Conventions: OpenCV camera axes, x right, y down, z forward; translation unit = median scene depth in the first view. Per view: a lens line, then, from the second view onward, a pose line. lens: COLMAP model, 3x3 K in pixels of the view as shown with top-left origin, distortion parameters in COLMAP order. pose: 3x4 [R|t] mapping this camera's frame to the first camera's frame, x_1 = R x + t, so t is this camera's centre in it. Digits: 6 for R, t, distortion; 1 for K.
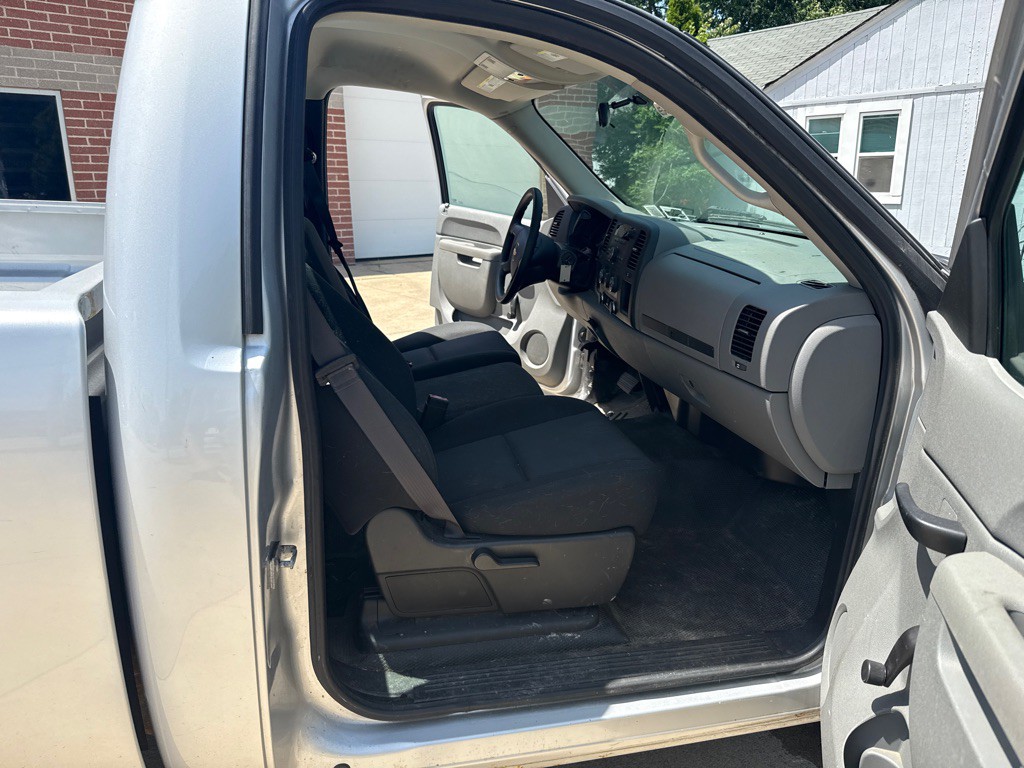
lens RADIAL K [[716.3, 0, 521.9], [0, 716.3, 388.1], [0, 0, 1]] dist [0.014215, -0.034134]
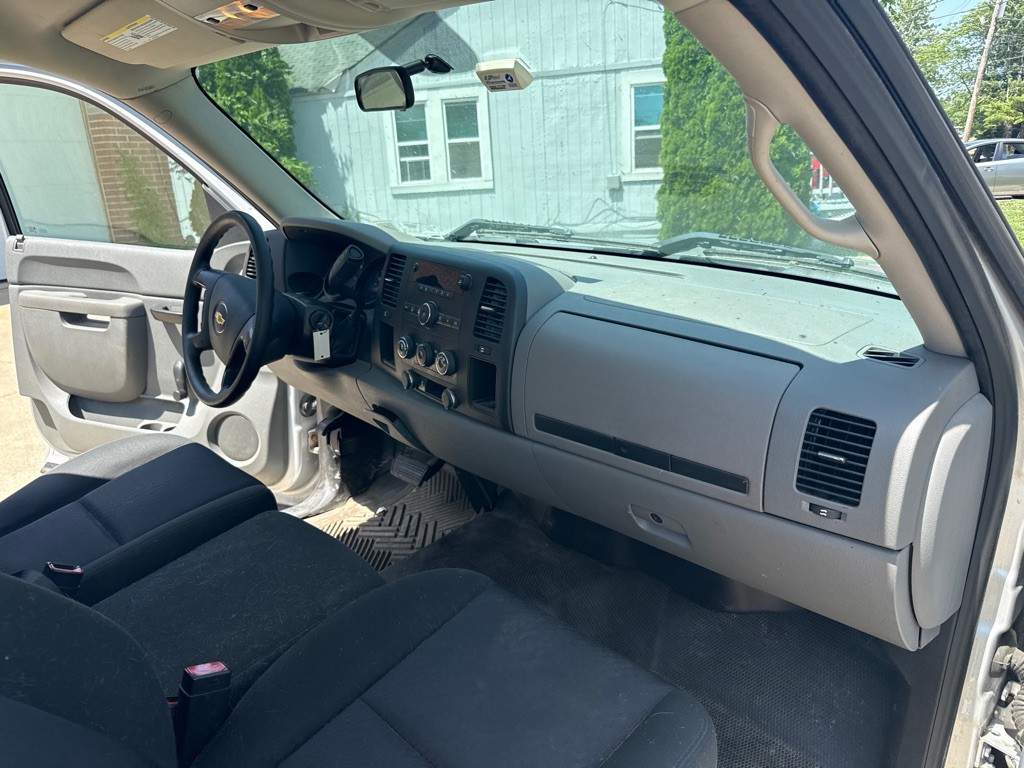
lens RADIAL K [[694.7, 0, 509.4], [0, 694.7, 400.5], [0, 0, 1]] dist [0.076956, -0.115688]
pose [[0.842560, -0.202873, 0.498934, -0.093569], [0.183574, 0.979051, 0.088090, -0.108117], [-0.506353, 0.017370, 0.862151, 0.306198]]
